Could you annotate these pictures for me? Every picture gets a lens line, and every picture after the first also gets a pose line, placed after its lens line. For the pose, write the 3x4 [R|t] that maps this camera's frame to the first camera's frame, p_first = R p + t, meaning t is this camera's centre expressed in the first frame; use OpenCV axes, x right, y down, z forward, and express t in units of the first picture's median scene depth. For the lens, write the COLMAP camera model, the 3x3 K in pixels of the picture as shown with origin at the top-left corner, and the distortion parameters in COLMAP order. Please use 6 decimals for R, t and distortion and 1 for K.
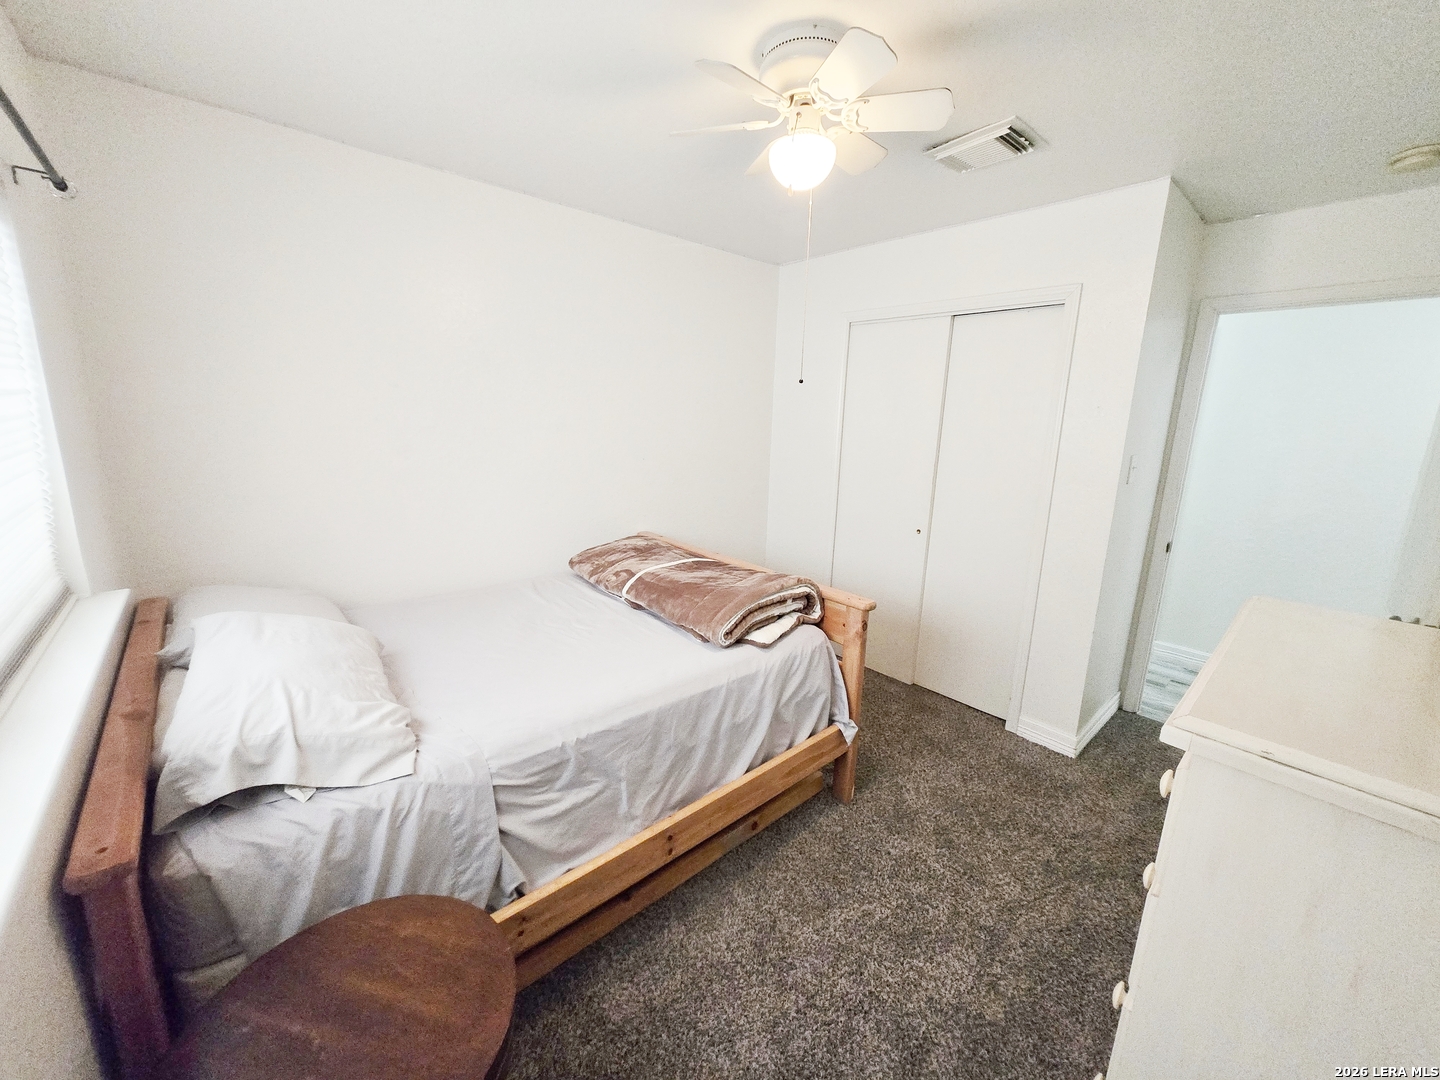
lens RADIAL K [[562.5, 0, 723.1], [0, 562.5, 530.8], [0, 0, 1]] dist [0.001172, 0.000149]
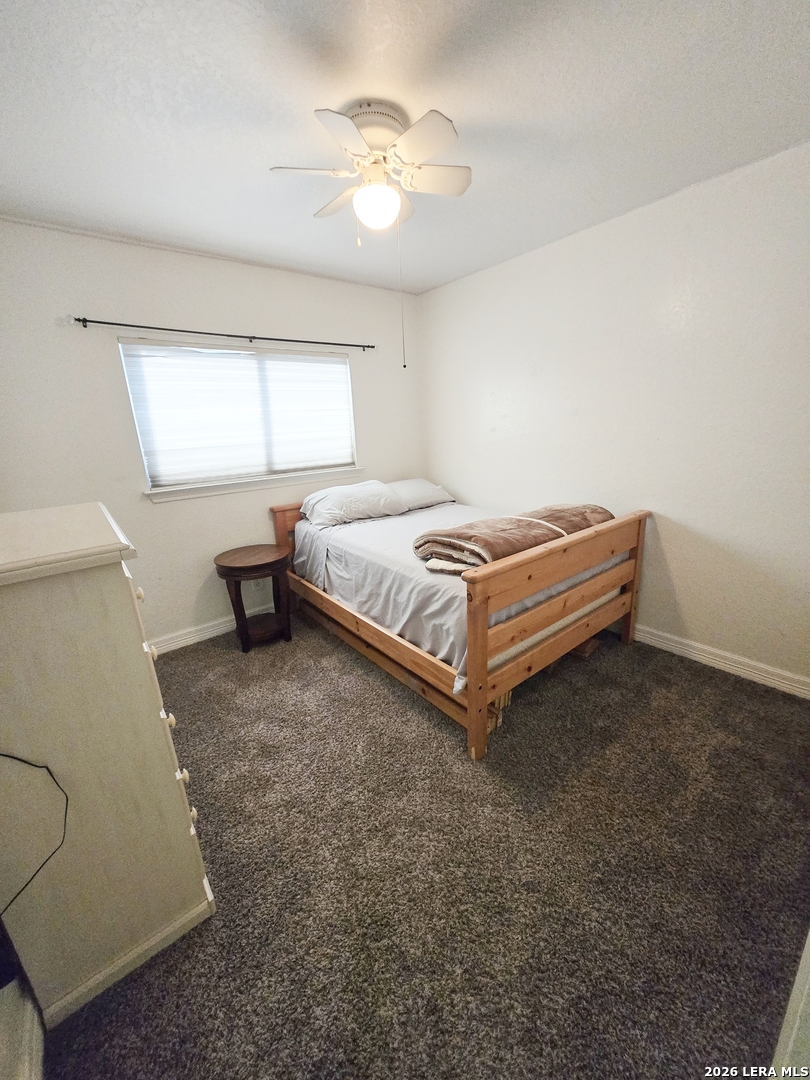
lens RADIAL K [[421.9, 0, 412.1], [0, 421.9, 542.1], [0, 0, 1]] dist [0.001172, 0.000149]
pose [[-0.044012, 0.252257, -0.966659, 1.211521], [-0.167059, 0.952114, 0.256068, -0.130009], [0.984964, 0.172759, 0.000238, 1.097298]]
